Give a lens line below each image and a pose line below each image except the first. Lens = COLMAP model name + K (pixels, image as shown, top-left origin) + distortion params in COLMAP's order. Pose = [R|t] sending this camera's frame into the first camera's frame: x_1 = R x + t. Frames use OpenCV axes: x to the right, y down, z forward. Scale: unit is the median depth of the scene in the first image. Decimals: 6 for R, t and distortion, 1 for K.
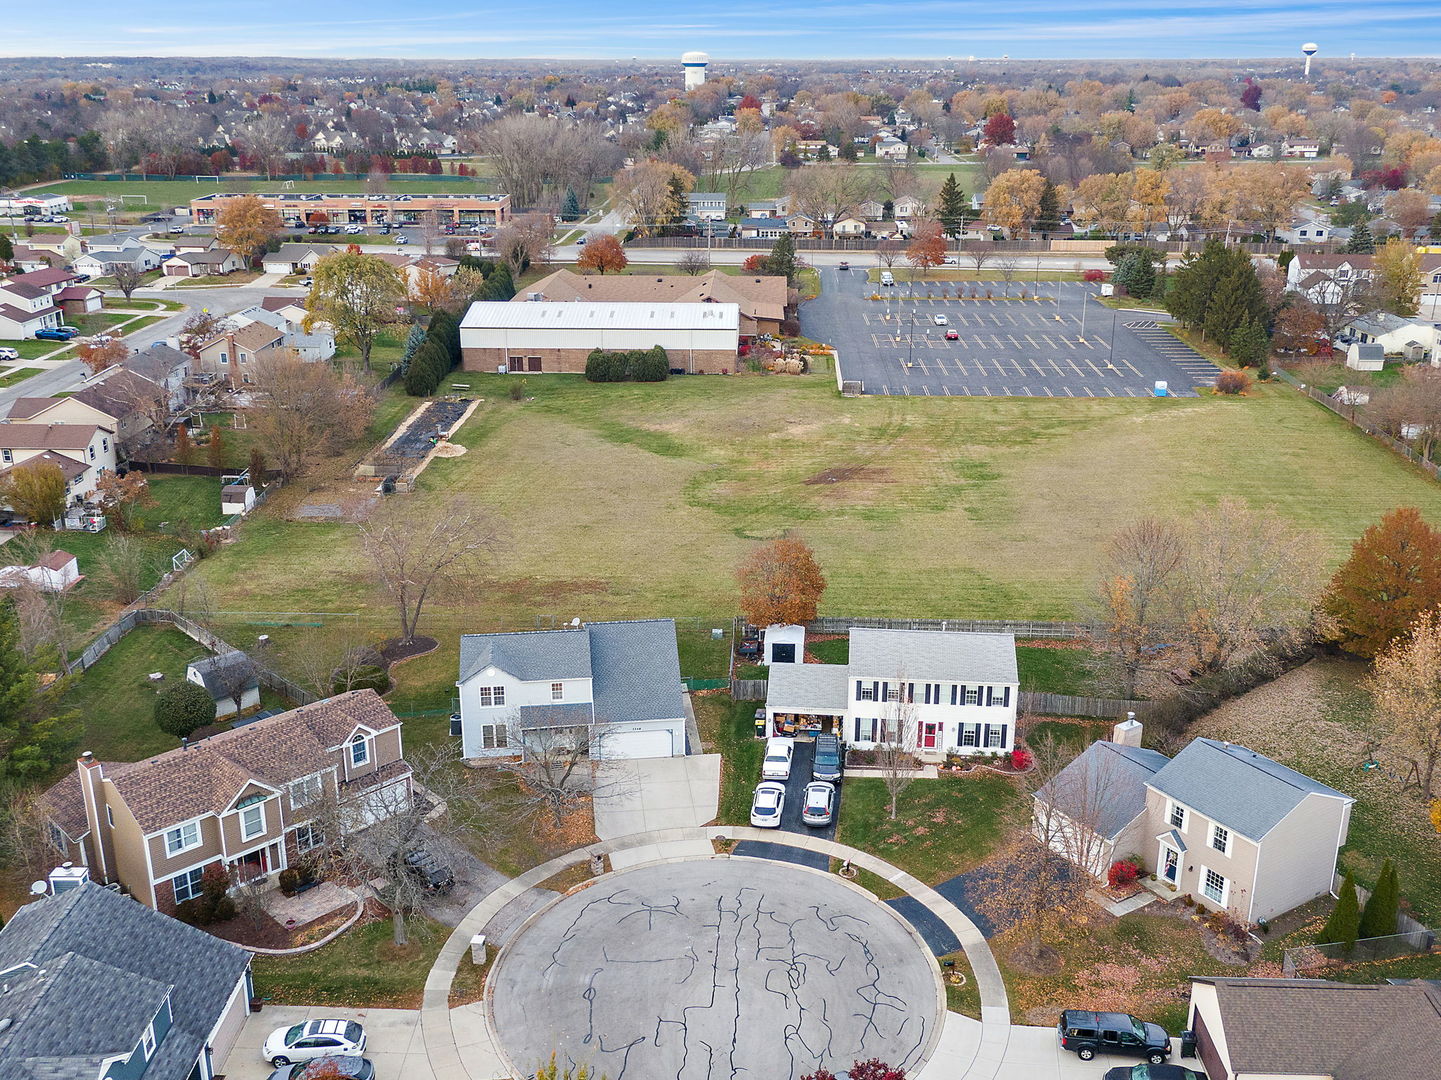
lens RADIAL K [[1385.3, 0, 727.1], [0, 1385.3, 539.7], [0, 0, 1]] dist [0.032294, 0.000000]
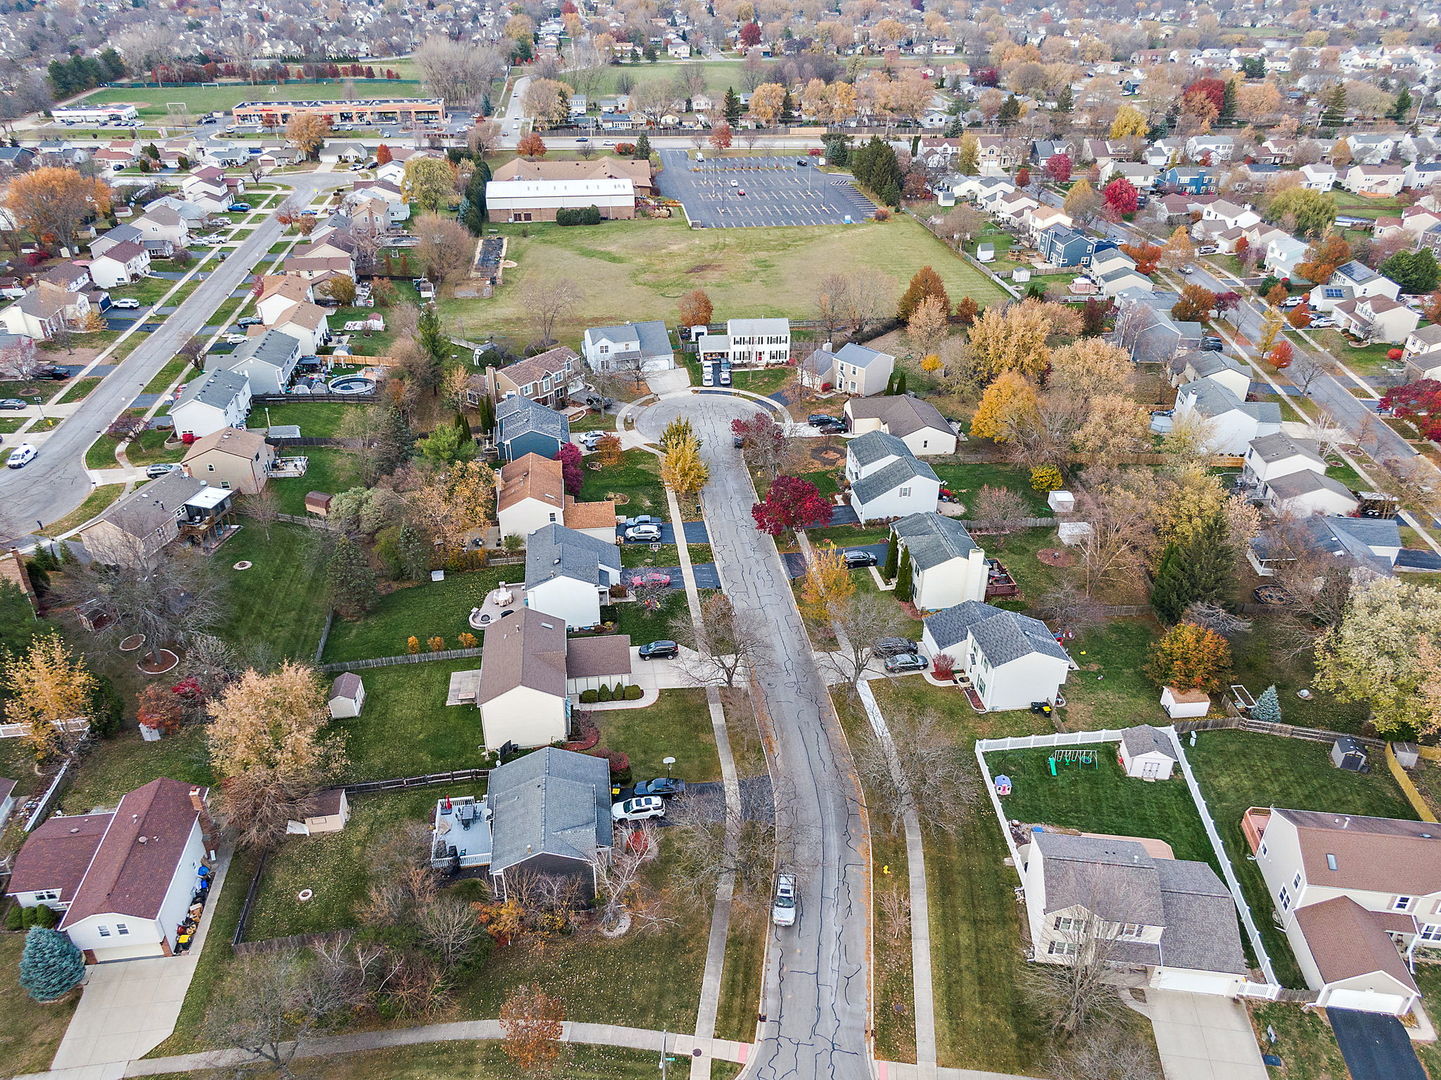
lens RADIAL K [[1064.5, 0, 716.7], [0, 1064.5, 553.3], [0, 0, 1]] dist [0.026997, -0.034727]
pose [[0.986113, -0.081278, 0.144830, -0.172355], [0.051617, 0.978865, 0.197886, 0.061201], [-0.157853, -0.187662, 0.969467, -0.695392]]
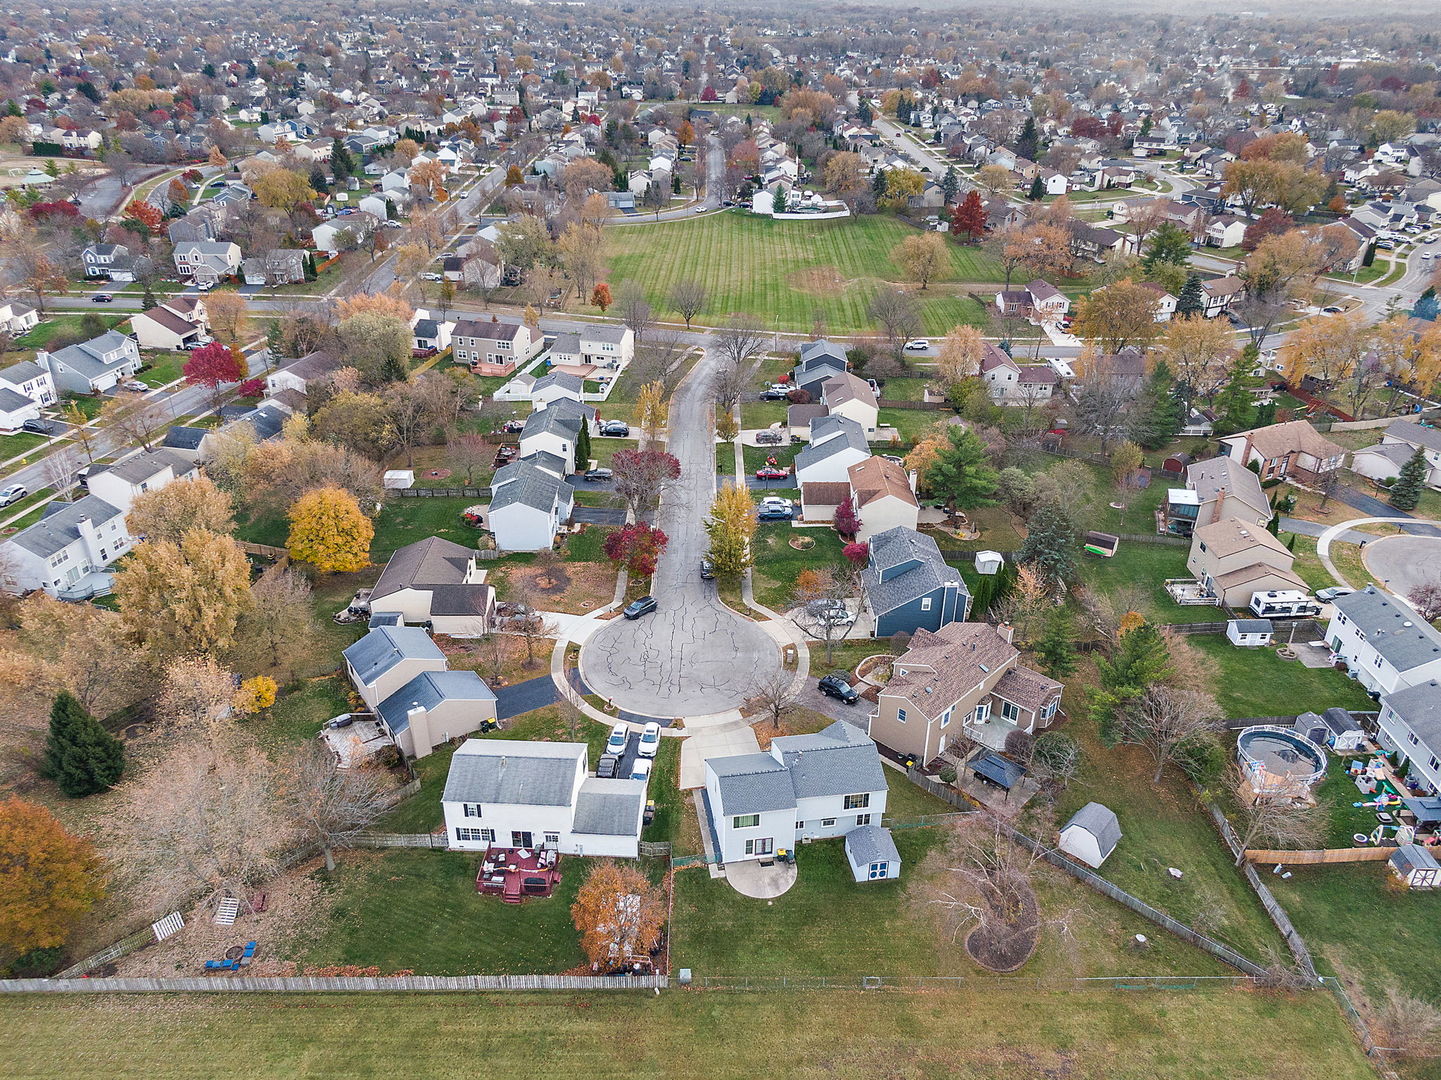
lens RADIAL K [[1064.5, 0, 716.5], [0, 1064.5, 541.8], [0, 0, 1]] dist [0.026997, -0.034727]
pose [[-0.999318, 0.006156, -0.036412, -0.002054], [-0.022355, 0.683973, 0.729165, -0.498105], [0.029393, 0.729481, -0.683369, 0.958287]]
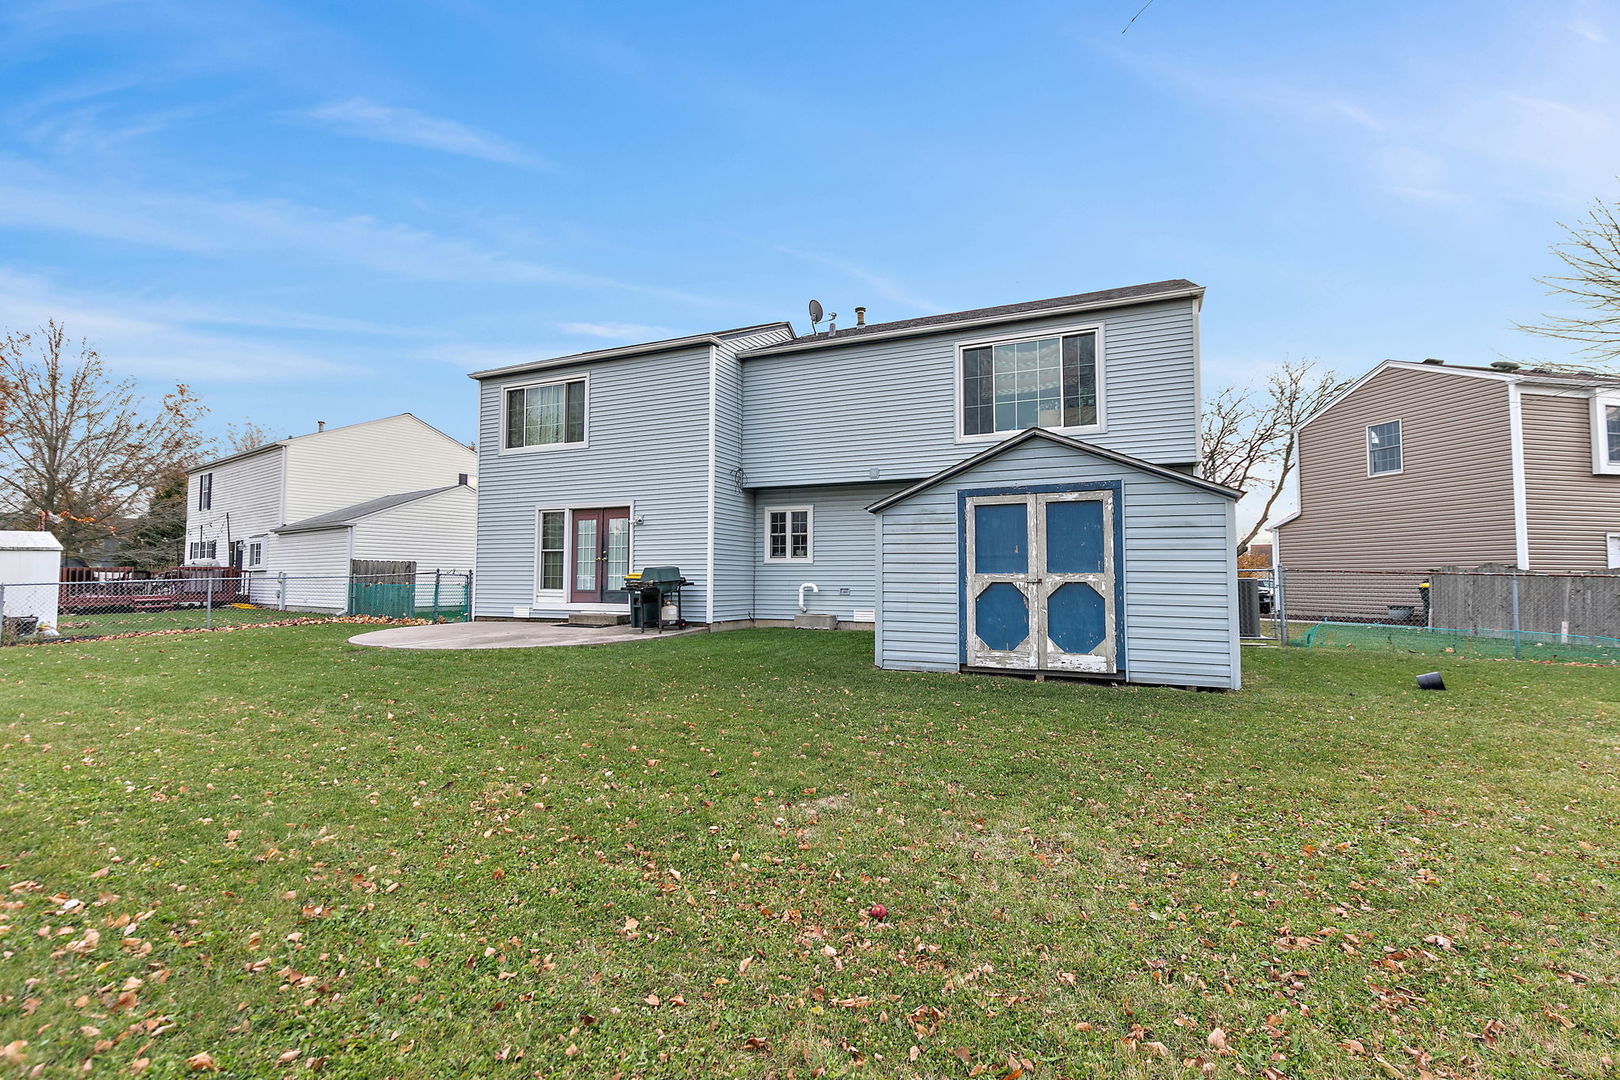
lens RADIAL K [[733.4, 0, 813.3], [0, 733.4, 532.1], [0, 0, 1]] dist [0.000884, -0.000080]
pose [[-0.853014, 0.026097, 0.521235, -0.126938], [0.158585, 0.964484, 0.211239, 0.044946], [-0.497209, 0.262850, -0.826857, 0.736902]]
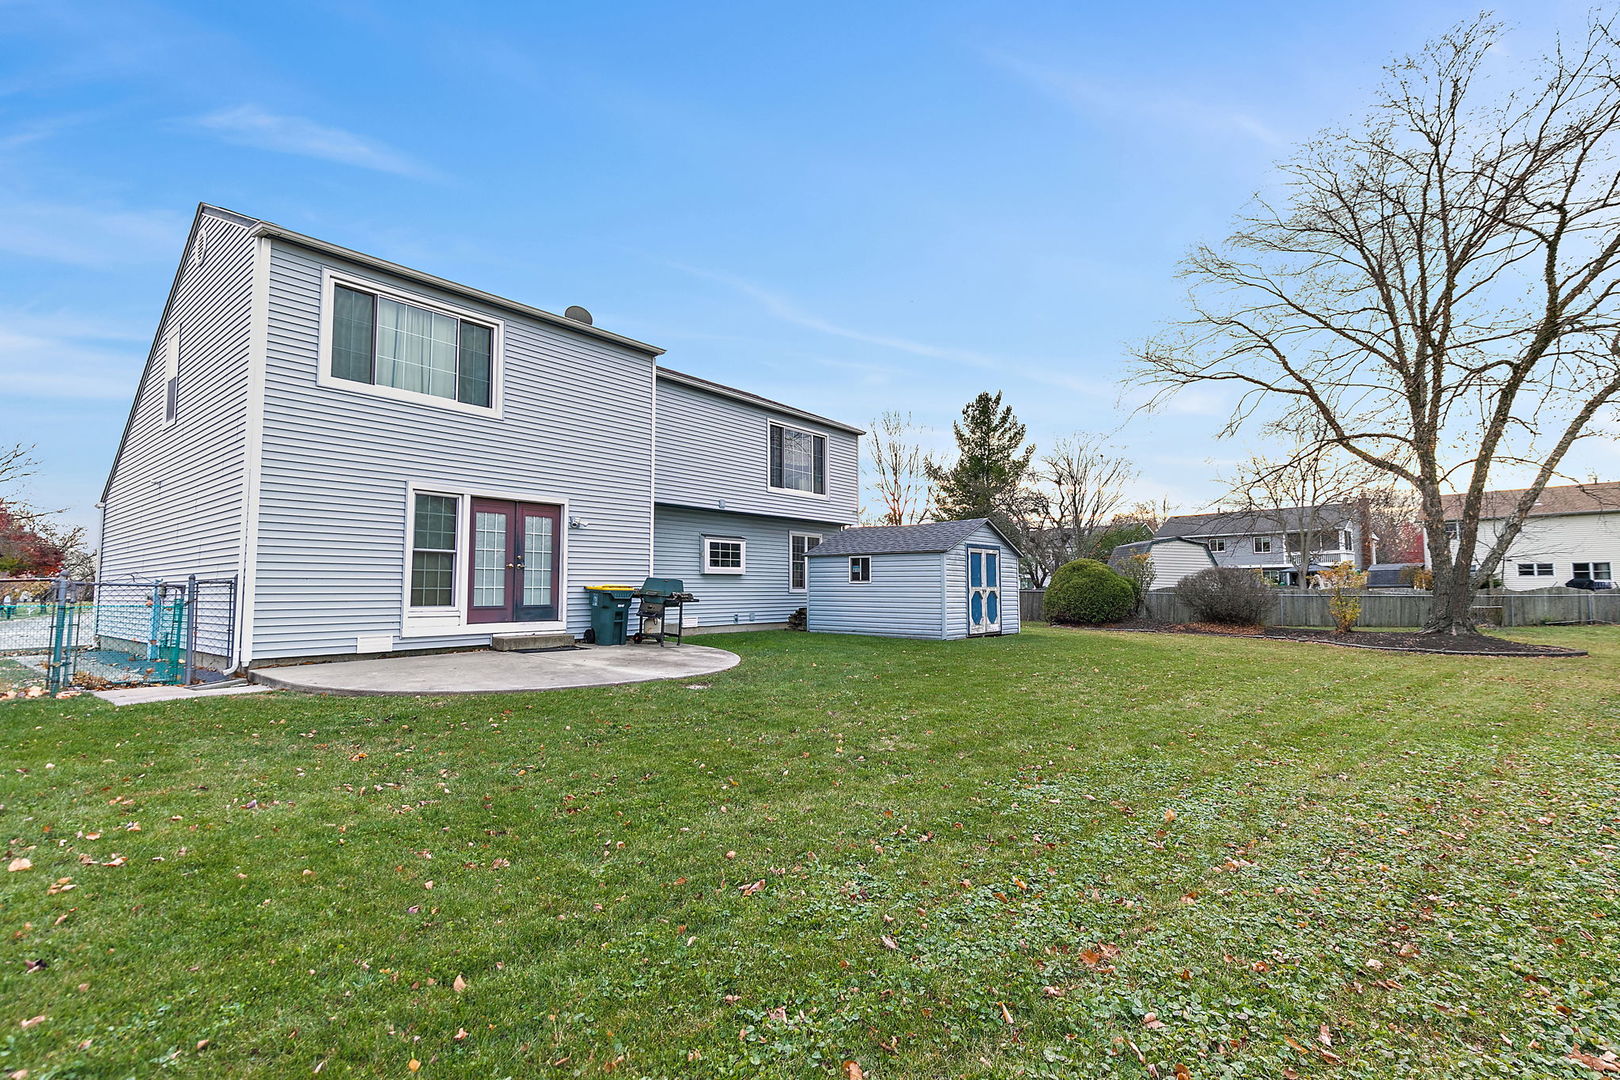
lens RADIAL K [[733.4, 0, 809.2], [0, 733.4, 543.3], [0, 0, 1]] dist [0.000884, -0.000080]
pose [[-0.722962, -0.048539, -0.689181, -0.018979], [-0.219295, 0.962067, 0.162286, 0.043060], [0.655161, 0.268461, -0.706182, 0.744930]]
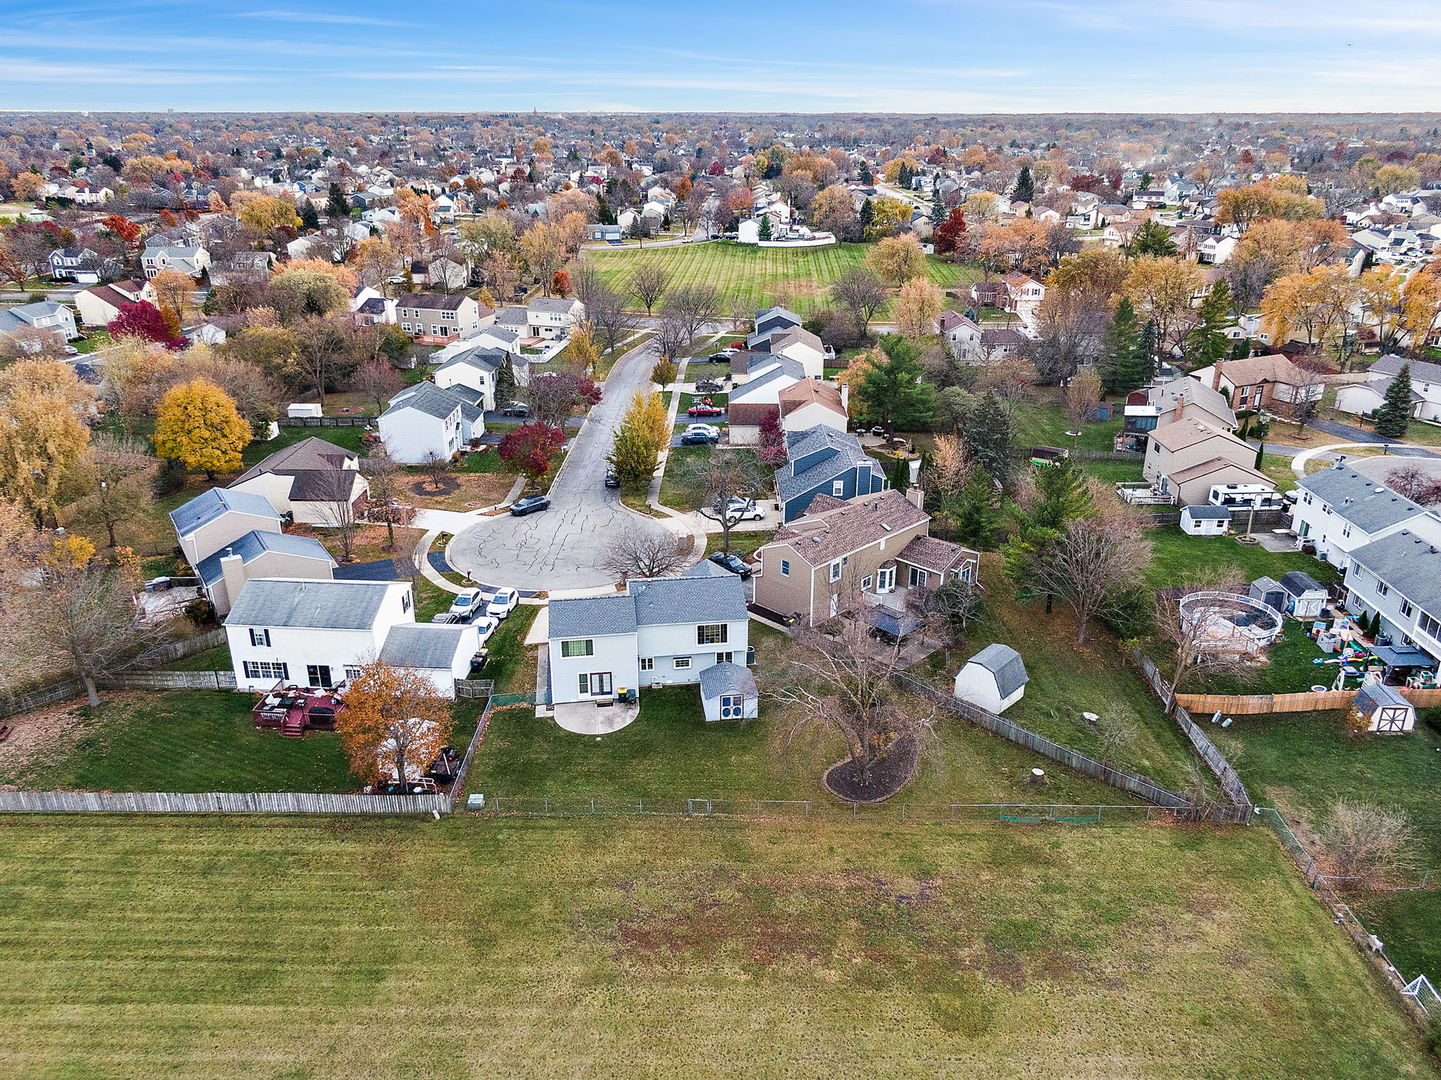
lens RADIAL K [[1064.5, 0, 716.5], [0, 1064.5, 539.7], [0, 0, 1]] dist [0.026997, -0.034727]
pose [[-0.999958, 0.000934, -0.009163, -0.101559], [-0.005327, 0.752987, 0.658014, -0.328283], [0.007514, 0.658035, -0.752950, 1.012939]]
